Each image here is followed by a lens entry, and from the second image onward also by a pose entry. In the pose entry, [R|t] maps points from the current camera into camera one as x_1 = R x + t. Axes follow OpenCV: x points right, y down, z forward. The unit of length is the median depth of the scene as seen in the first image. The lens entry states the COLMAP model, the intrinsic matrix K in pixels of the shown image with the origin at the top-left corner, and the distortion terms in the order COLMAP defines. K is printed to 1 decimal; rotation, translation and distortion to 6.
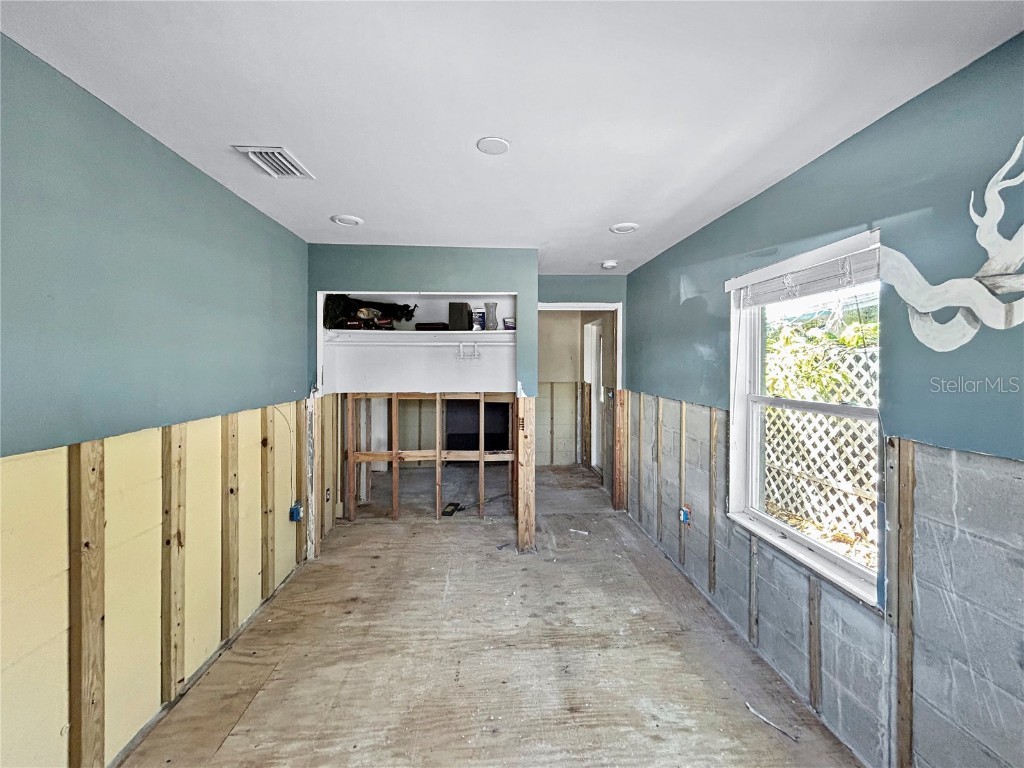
lens RADIAL K [[413.1, 0, 510.7], [0, 413.1, 377.6], [0, 0, 1]] dist [0.000358, 0.000089]
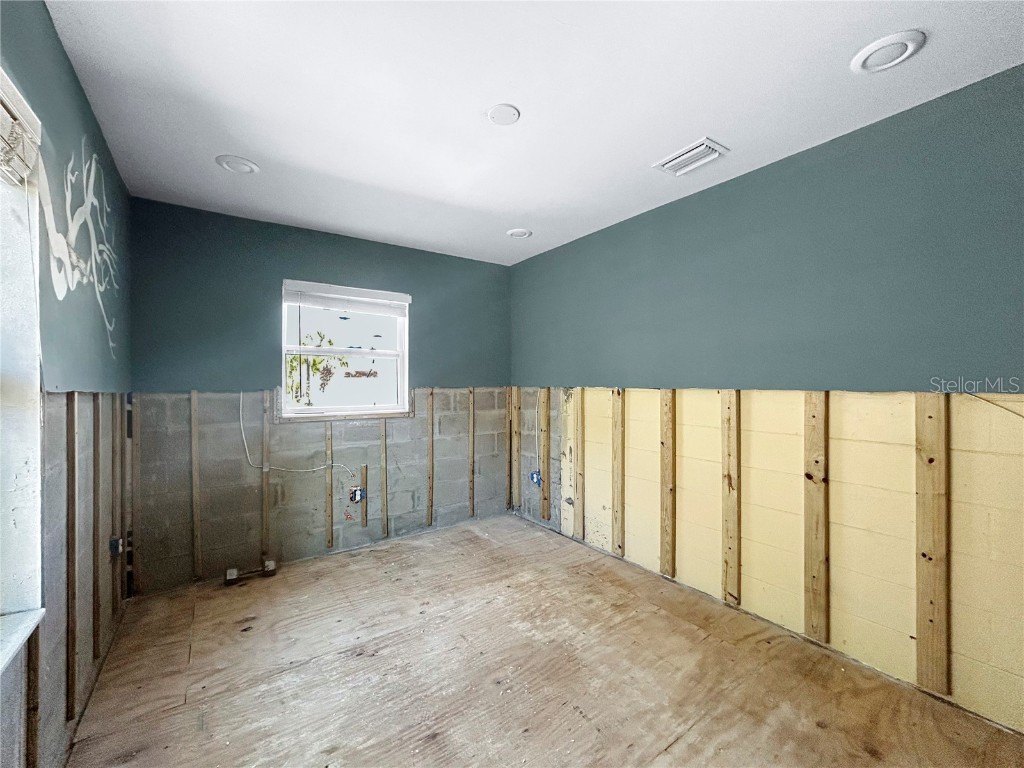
lens RADIAL K [[416.1, 0, 512.0], [0, 416.1, 384.0], [0, 0, 1]] dist [0.002556, 0.000485]
pose [[-0.845444, 0.003184, -0.534054, 0.438341], [-0.015317, 0.999426, 0.030206, 0.064248], [0.533844, 0.033718, -0.844911, 1.683315]]
